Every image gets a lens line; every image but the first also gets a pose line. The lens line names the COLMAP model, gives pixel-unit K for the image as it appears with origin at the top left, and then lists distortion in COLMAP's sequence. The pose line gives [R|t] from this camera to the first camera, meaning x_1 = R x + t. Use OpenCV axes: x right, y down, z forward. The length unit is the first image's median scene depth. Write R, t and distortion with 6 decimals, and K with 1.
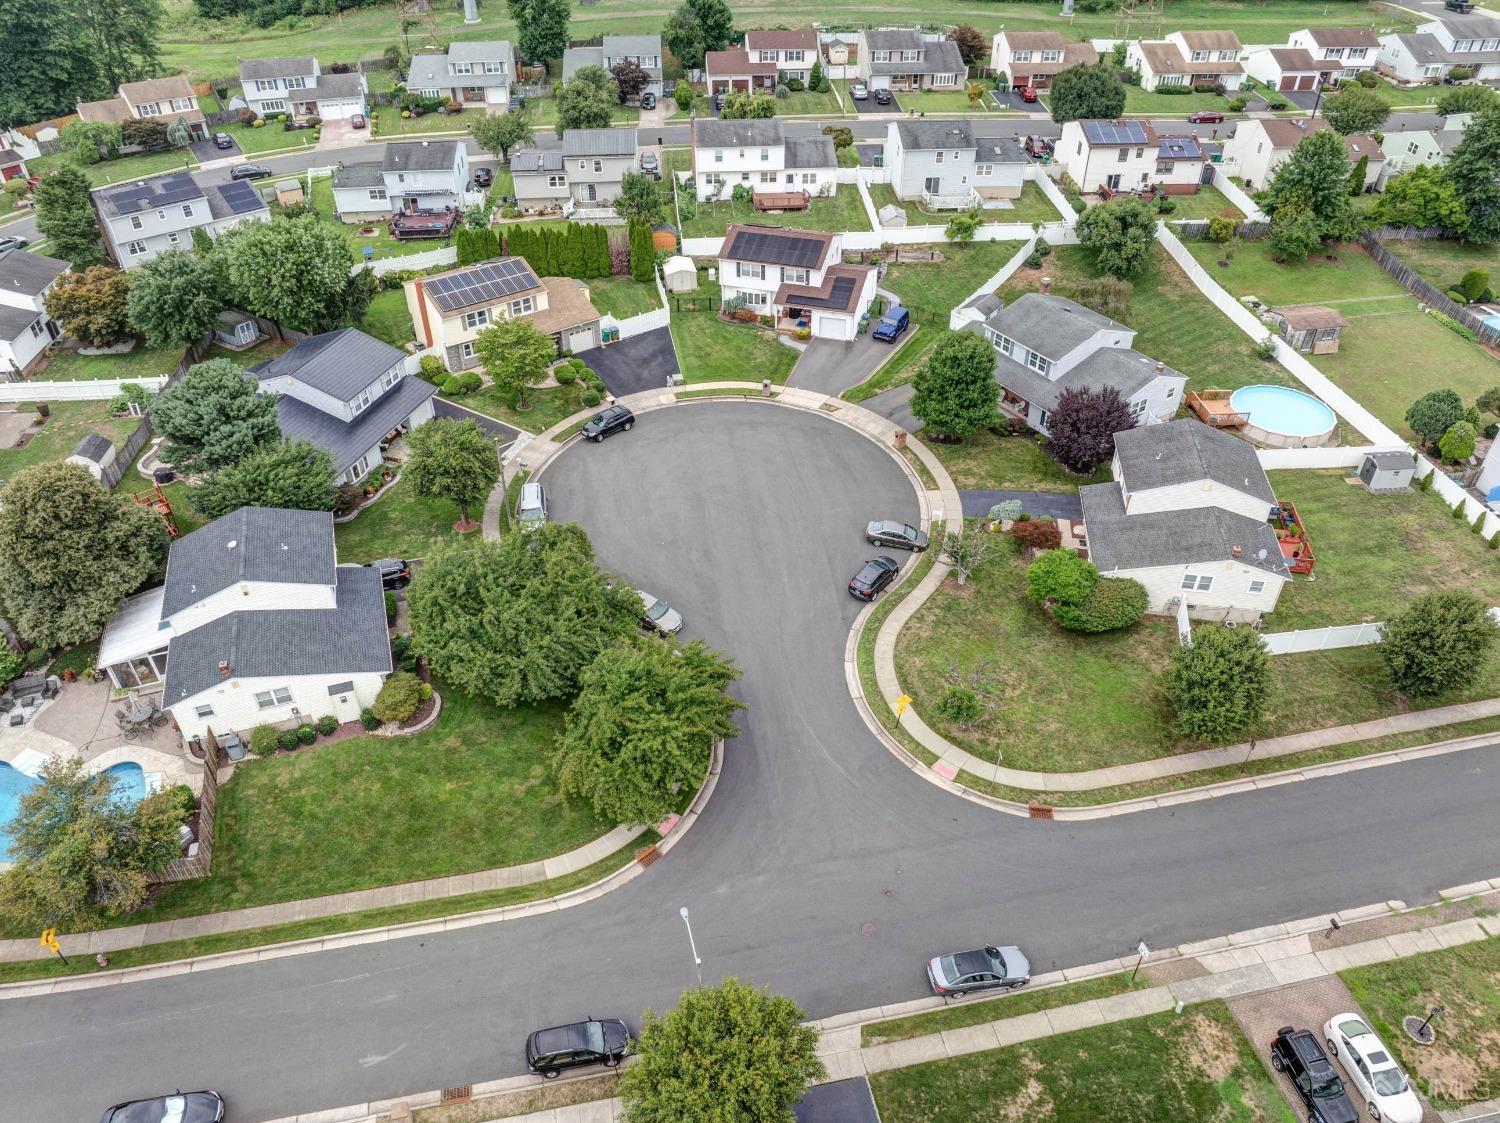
lens RADIAL K [[1047.3, 0, 754.0], [0, 1047.3, 559.1], [0, 0, 1]] dist [-0.049764, 0.025385]
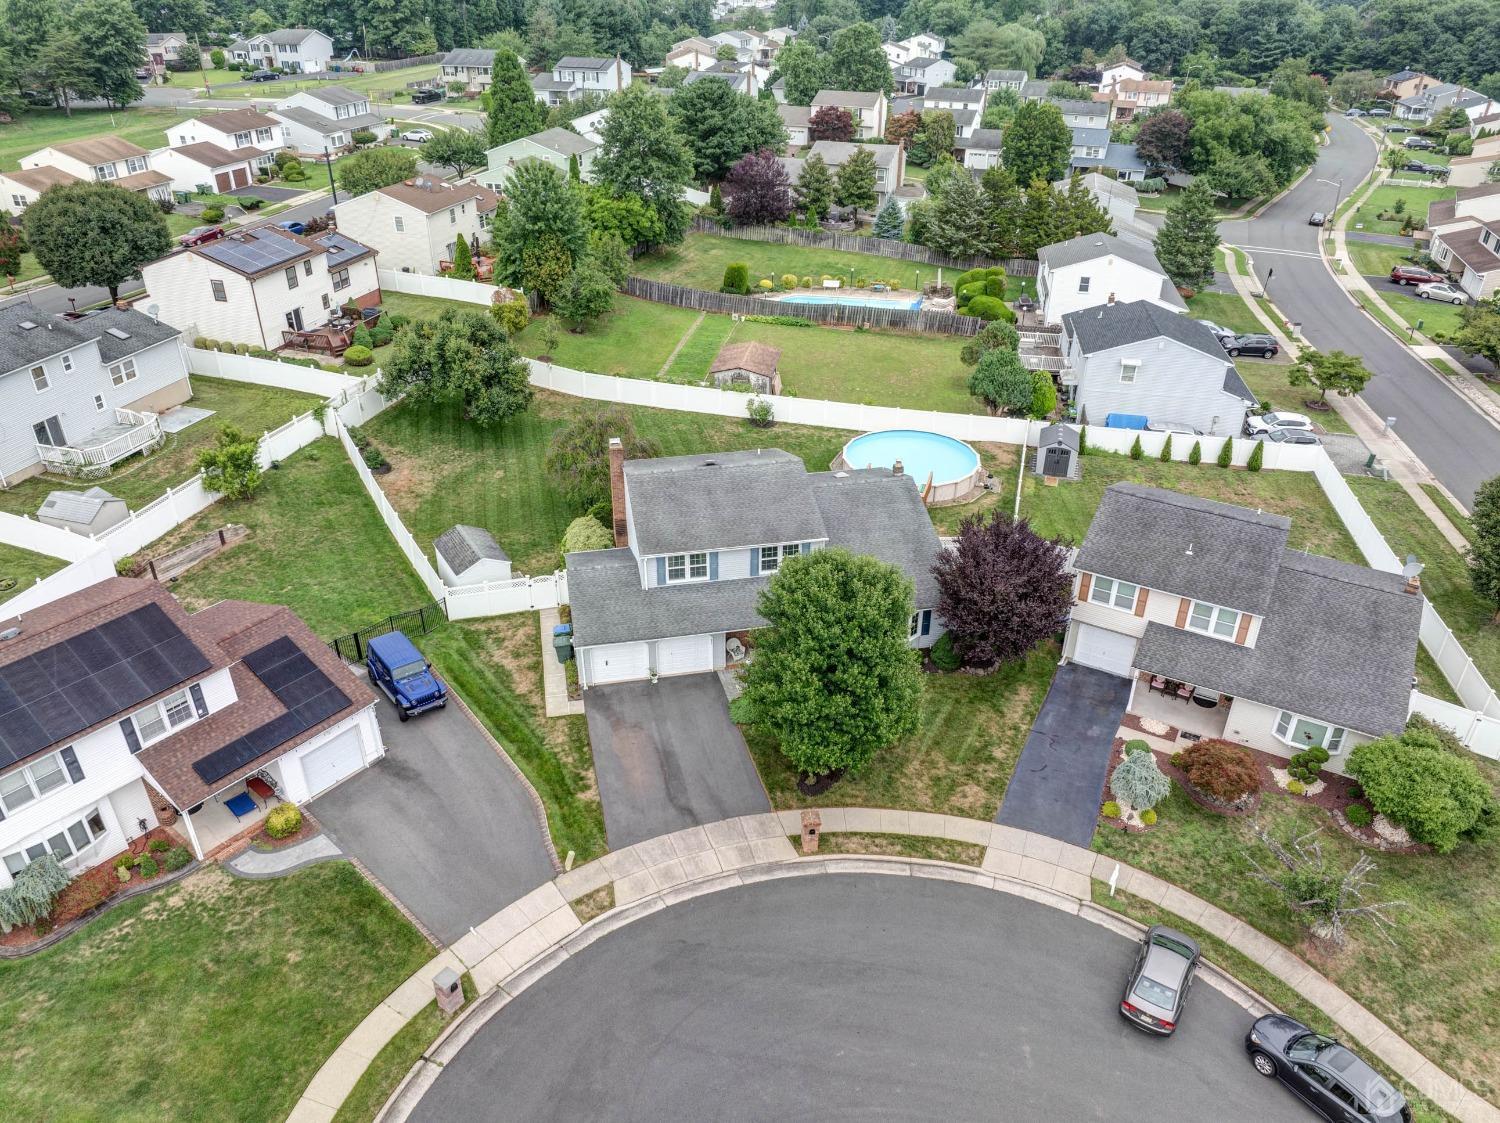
lens RADIAL K [[1047.3, 0, 734.3], [0, 1047.3, 567.3], [0, 0, 1]] dist [-0.049764, 0.025385]
pose [[0.366562, -0.470086, 0.802901, -0.135273], [0.572079, 0.794437, 0.203949, -0.238015], [-0.733728, 0.384563, 0.560137, 0.548443]]
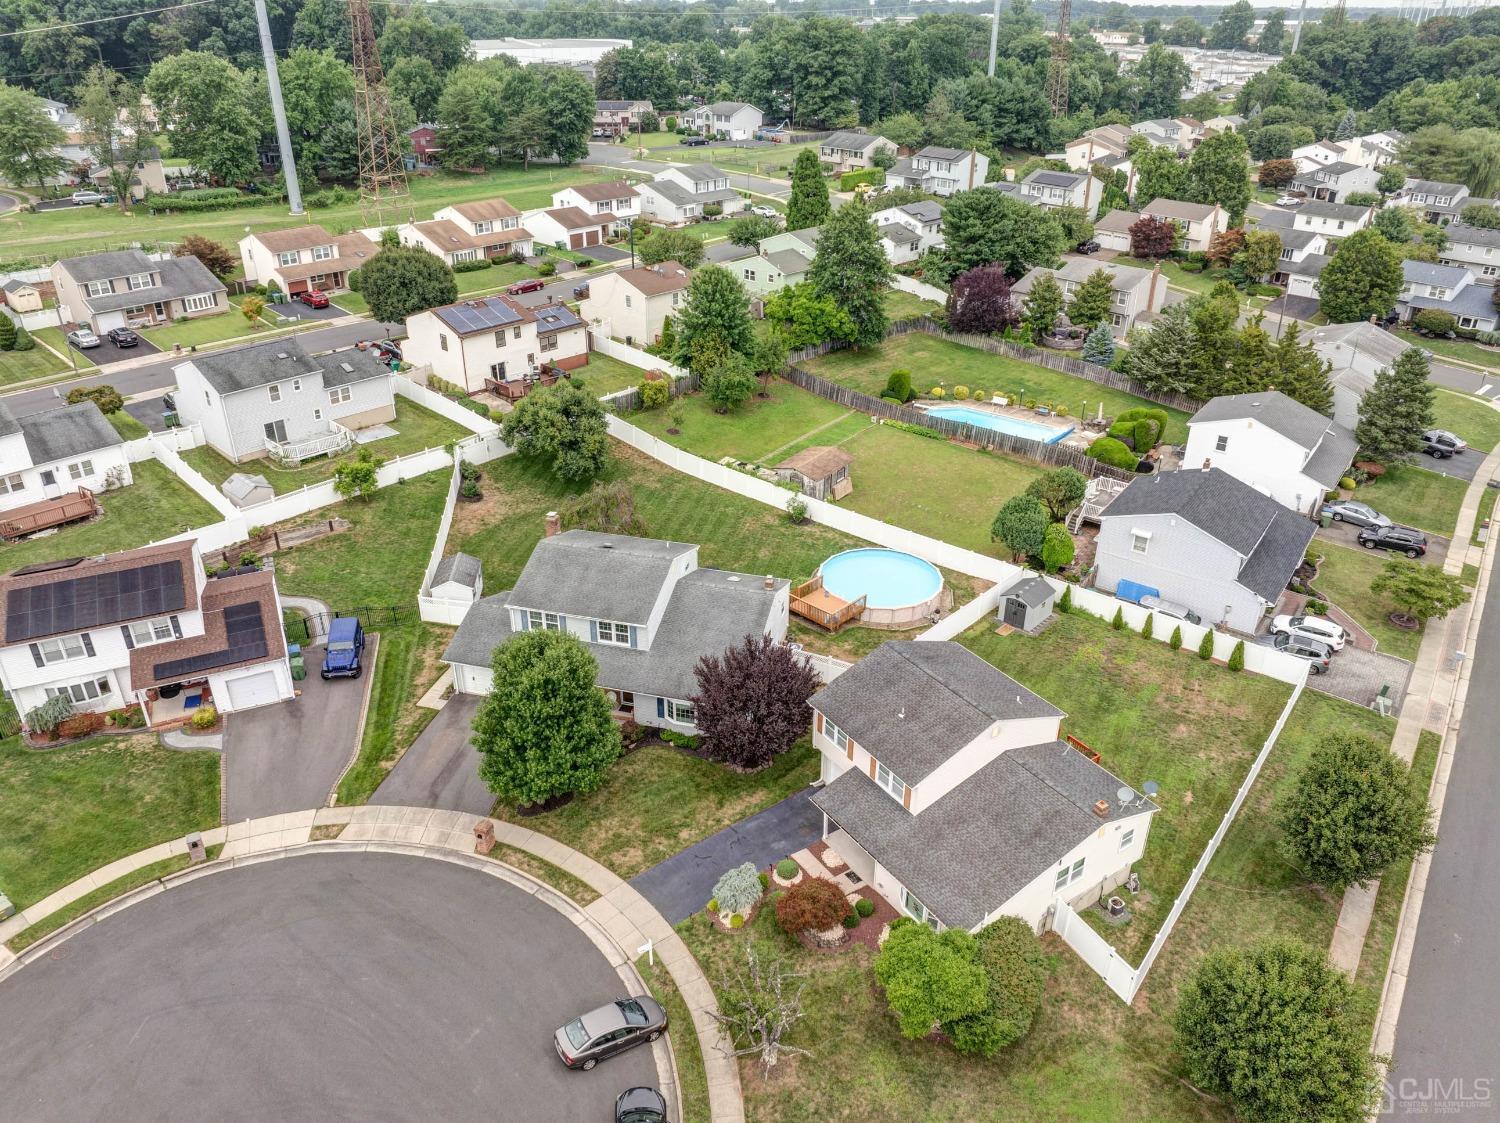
lens RADIAL K [[1047.3, 0, 742.2], [0, 1047.3, 561.6], [0, 0, 1]] dist [-0.049764, 0.025385]
pose [[0.744717, -0.311454, 0.590248, -0.037884], [0.409218, 0.911757, -0.035208, -0.132893], [-0.527197, 0.267760, 0.806453, 0.307188]]
